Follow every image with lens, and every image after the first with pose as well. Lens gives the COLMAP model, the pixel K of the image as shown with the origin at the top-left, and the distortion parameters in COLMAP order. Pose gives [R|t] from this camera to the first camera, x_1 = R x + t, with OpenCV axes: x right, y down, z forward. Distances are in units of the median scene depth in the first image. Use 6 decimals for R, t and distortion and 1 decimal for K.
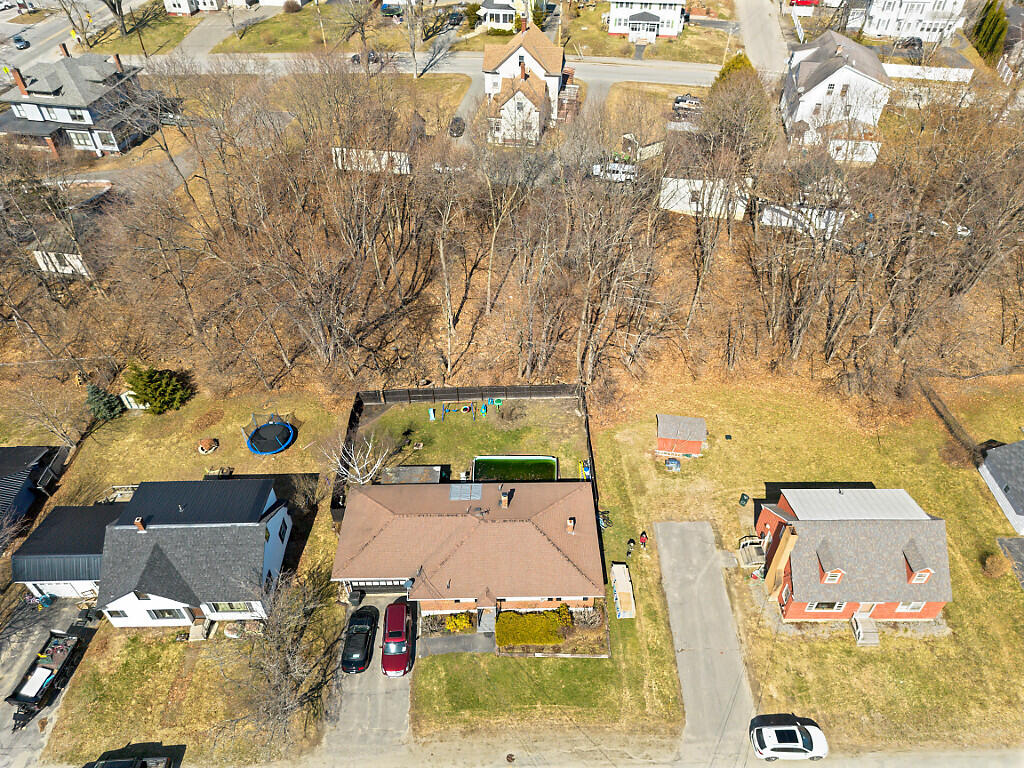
lens RADIAL K [[715.9, 0, 512.0], [0, 715.9, 384.0], [0, 0, 1]] dist [0.087254, -0.085003]
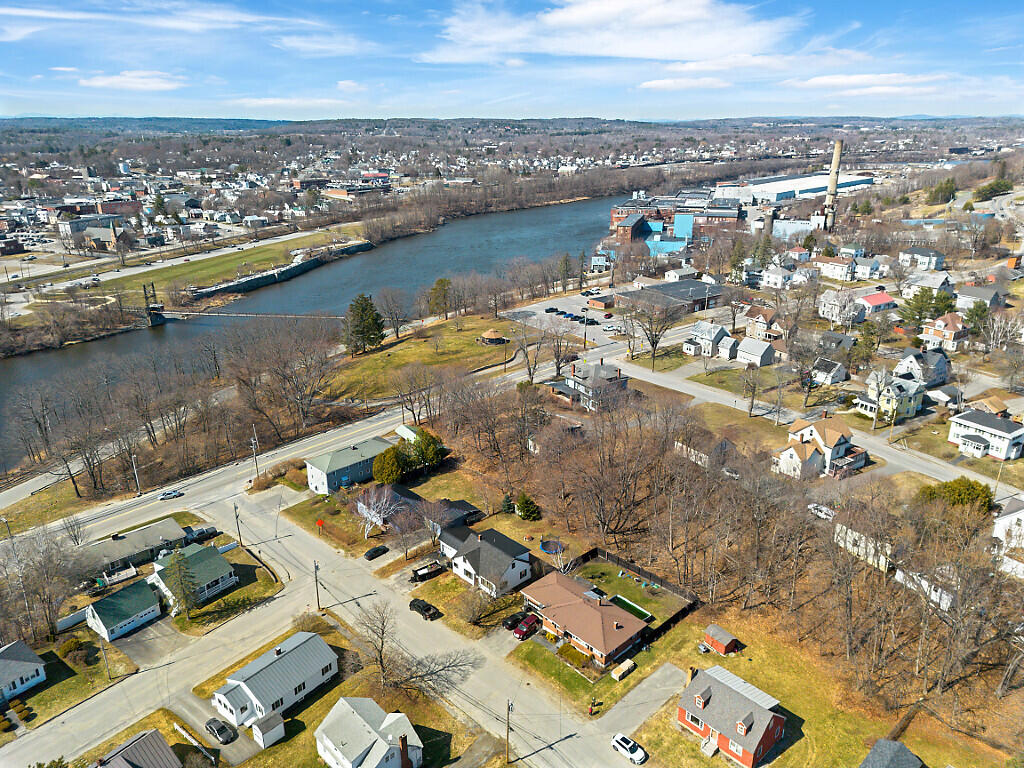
lens RADIAL K [[716.2, 0, 512.0], [0, 716.2, 384.0], [0, 0, 1]] dist [0.079684, -0.078298]
pose [[0.683844, 0.253166, -0.684298, 0.808339], [-0.496956, 0.848307, -0.182782, 0.101662], [0.534221, 0.465061, 0.705922, -0.670950]]
